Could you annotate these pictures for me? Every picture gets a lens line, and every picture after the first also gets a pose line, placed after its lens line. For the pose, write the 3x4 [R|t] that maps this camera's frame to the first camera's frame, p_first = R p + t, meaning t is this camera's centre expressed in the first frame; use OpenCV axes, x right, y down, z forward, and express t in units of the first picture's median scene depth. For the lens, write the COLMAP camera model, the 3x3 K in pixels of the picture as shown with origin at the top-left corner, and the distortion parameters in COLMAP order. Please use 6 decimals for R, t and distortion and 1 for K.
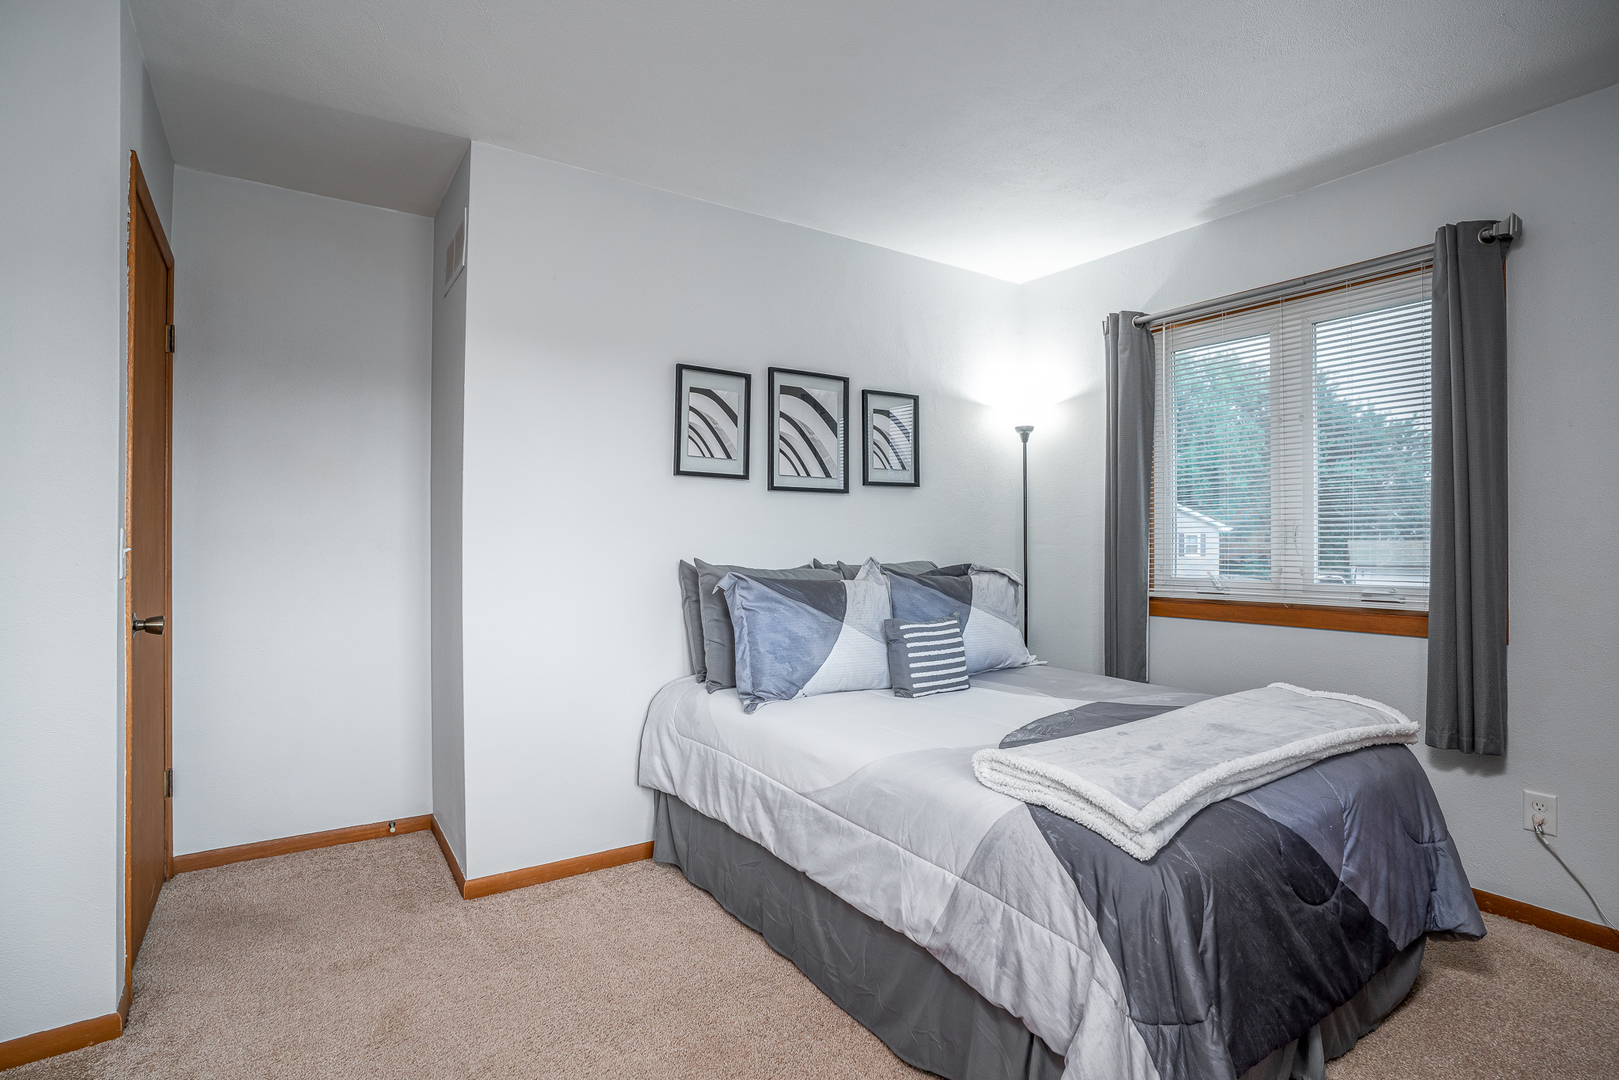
lens RADIAL K [[794.6, 0, 809.5], [0, 794.6, 540.0], [0, 0, 1]] dist [-0.049218, -0.000118]
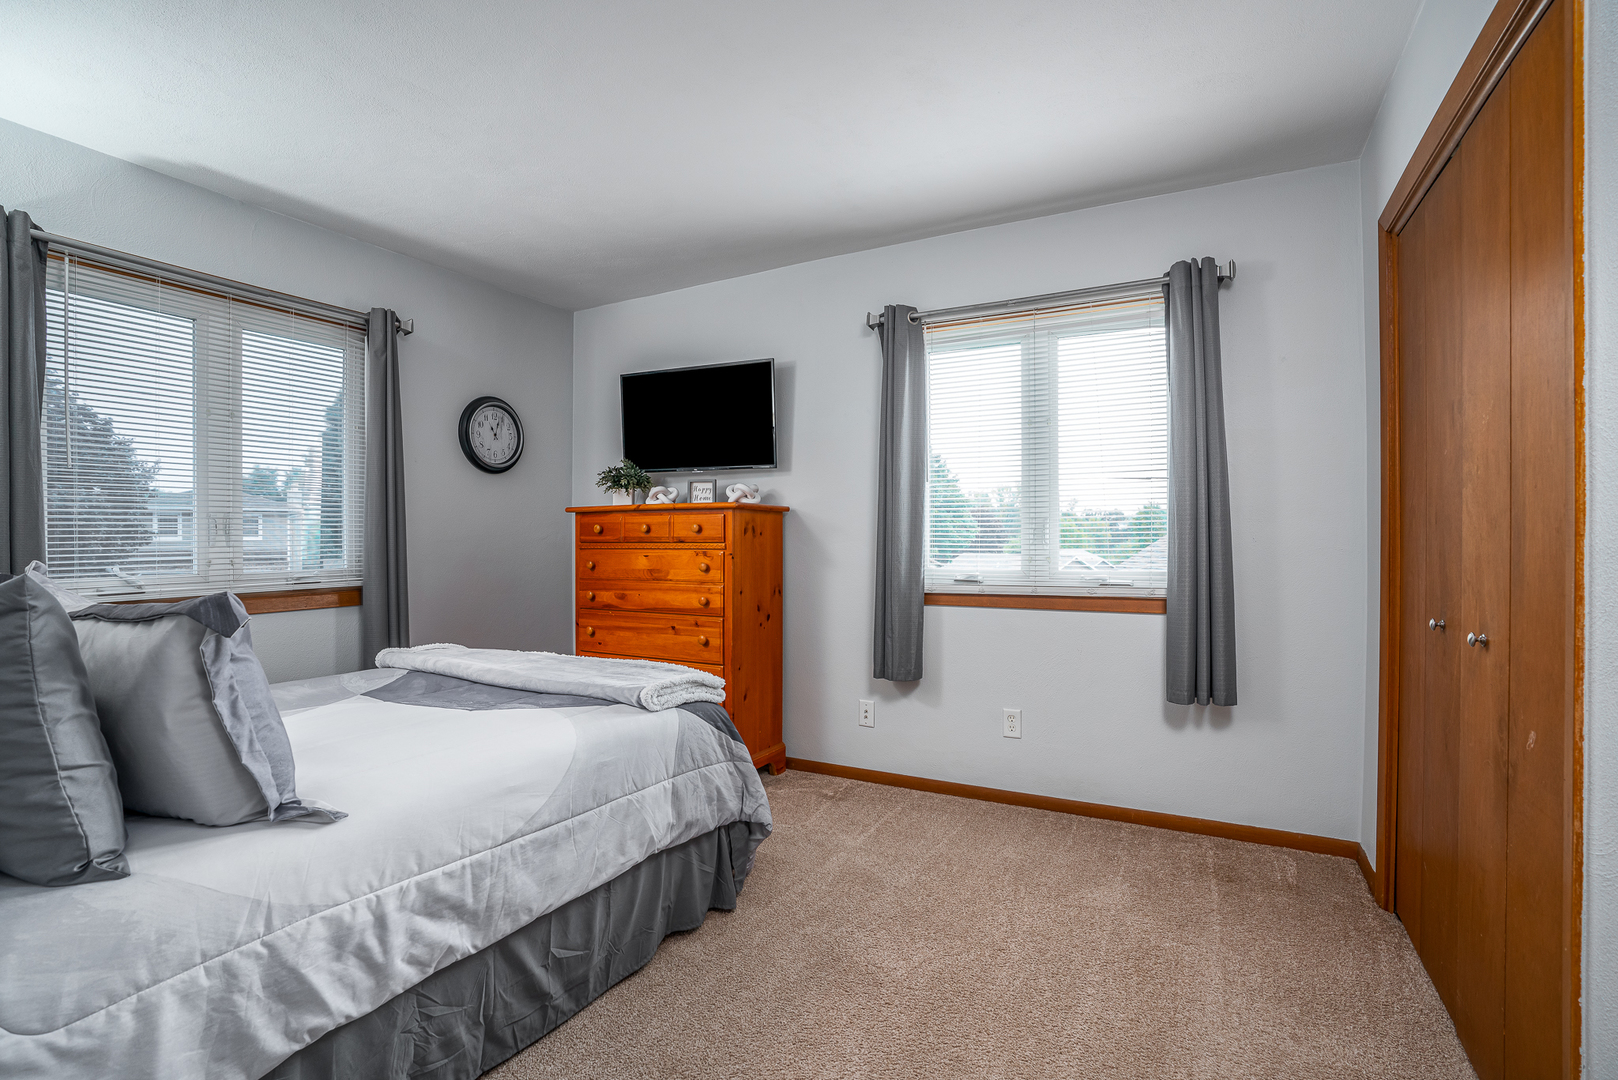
lens RADIAL K [[770.5, 0, 809.0], [0, 770.5, 540.0], [0, 0, 1]] dist [-0.035995, 0.000440]
pose [[-0.464847, -0.006008, 0.885371, -0.848721], [-0.000409, 0.999978, 0.006571, 0.004647], [-0.885391, 0.002693, -0.464839, 1.085796]]
